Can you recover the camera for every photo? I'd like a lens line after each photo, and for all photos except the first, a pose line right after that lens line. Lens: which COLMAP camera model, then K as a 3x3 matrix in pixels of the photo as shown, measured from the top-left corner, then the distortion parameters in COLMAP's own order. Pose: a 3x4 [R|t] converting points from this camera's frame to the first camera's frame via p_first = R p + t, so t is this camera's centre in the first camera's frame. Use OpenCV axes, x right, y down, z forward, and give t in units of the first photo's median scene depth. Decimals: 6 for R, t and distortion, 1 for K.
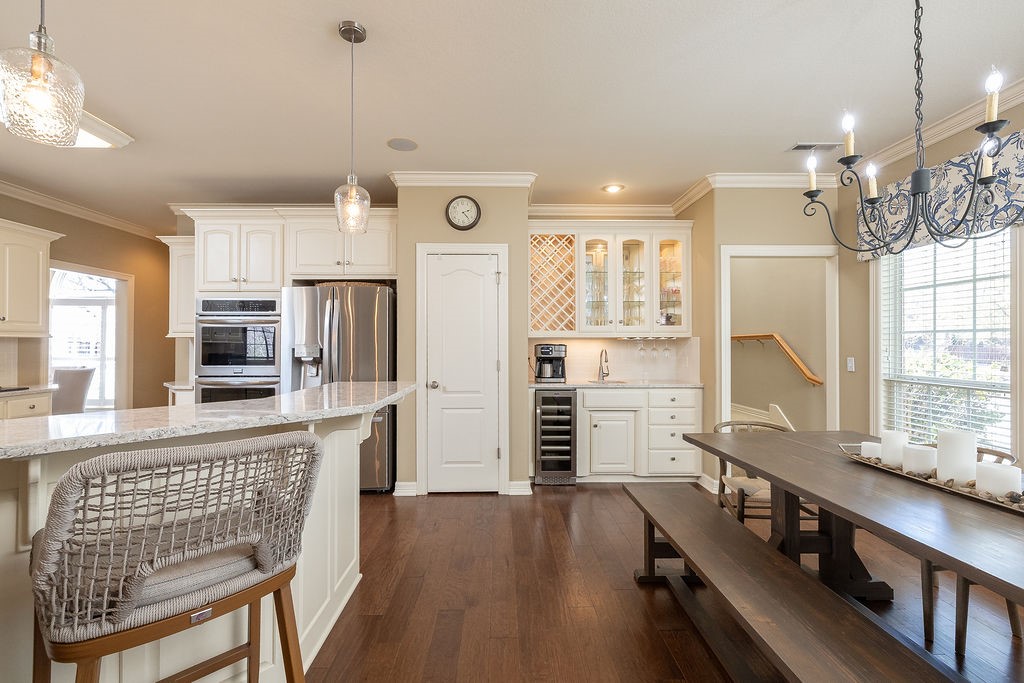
lens RADIAL K [[448.4, 0, 509.1], [0, 448.4, 342.7], [0, 0, 1]] dist [0.000750, -0.000131]
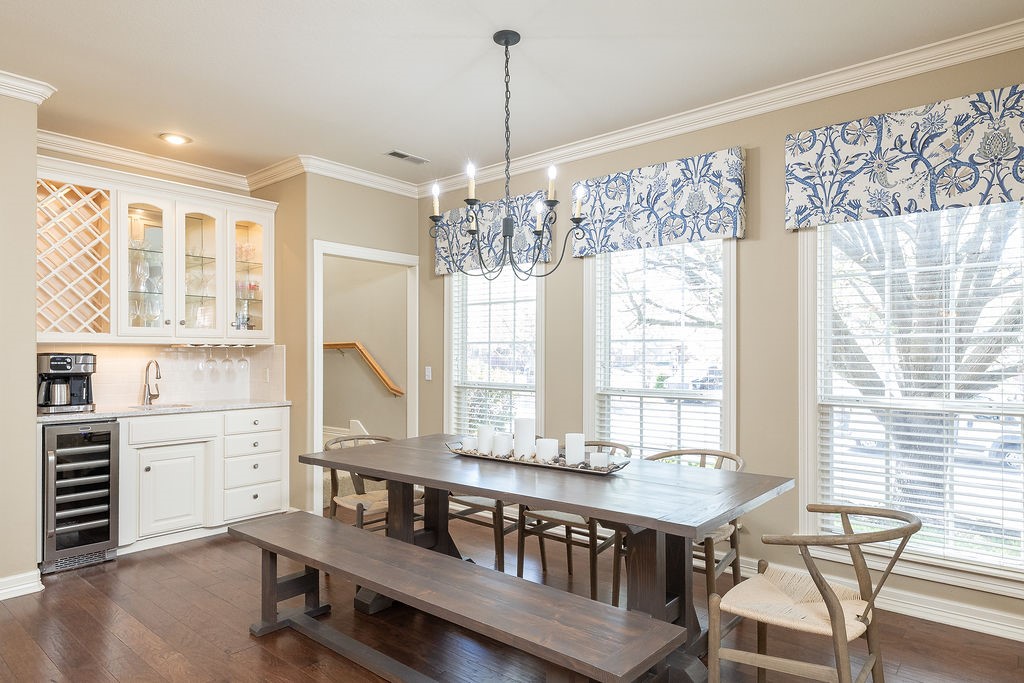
lens RADIAL K [[614.8, 0, 513.0], [0, 614.8, 353.8], [0, 0, 1]] dist [0.000066, -0.000307]
pose [[0.655928, 0.001020, 0.754823, -0.163046], [-0.002656, 0.999996, 0.000956, 0.001808], [-0.754819, -0.002632, 0.655928, -0.067604]]
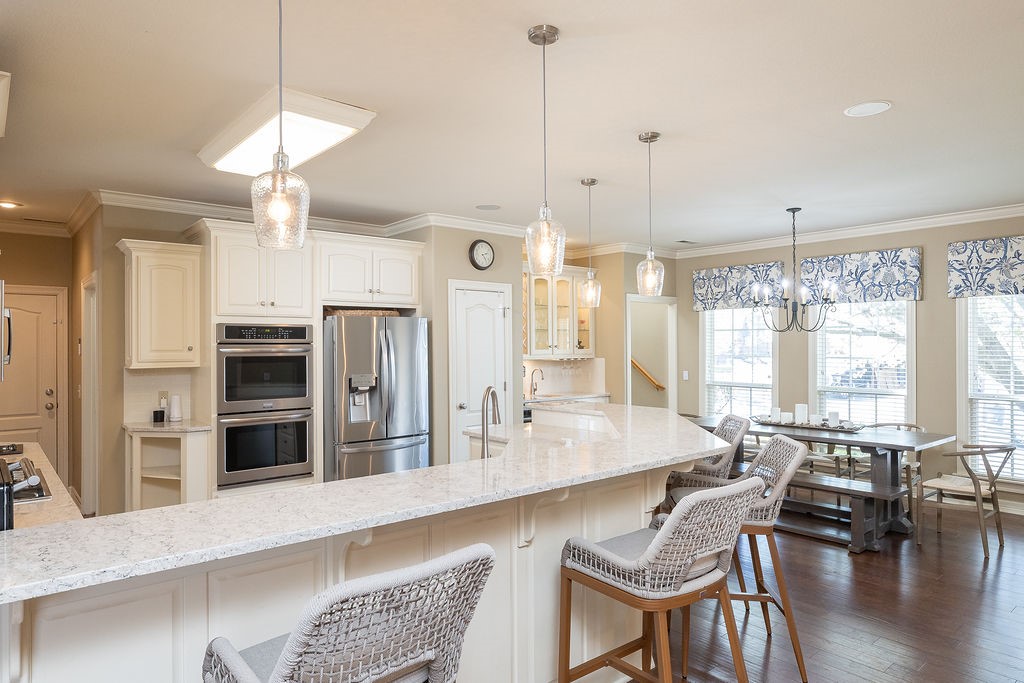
lens RADIAL K [[642.7, 0, 514.8], [0, 642.7, 342.8], [0, 0, 1]] dist [-0.000422, 0.001596]
pose [[0.766526, -0.001603, 0.642211, -1.031966], [0.001412, 0.999999, 0.000811, -0.061415], [-0.642212, 0.000285, 0.766527, -0.300796]]
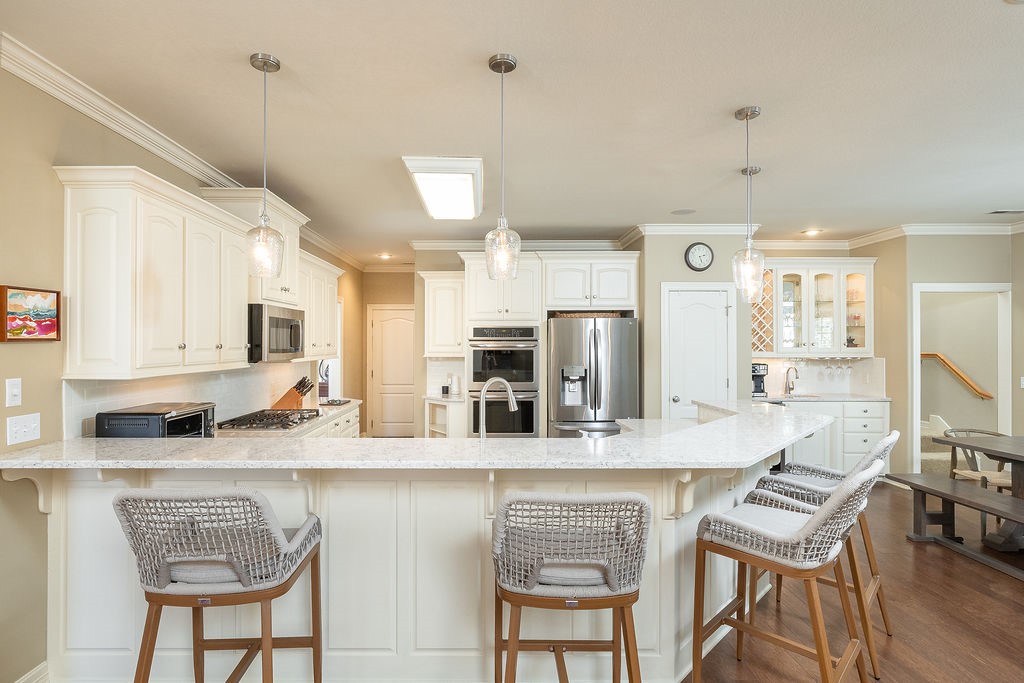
lens RADIAL K [[528.1, 0, 483.4], [0, 528.1, 342.7], [0, 0, 1]] dist [0.000363, 0.000266]
pose [[0.999962, 0.000034, -0.008744, -0.632306], [-0.000013, 0.999997, 0.002440, -0.057380], [0.008744, -0.002439, 0.999959, -0.405131]]
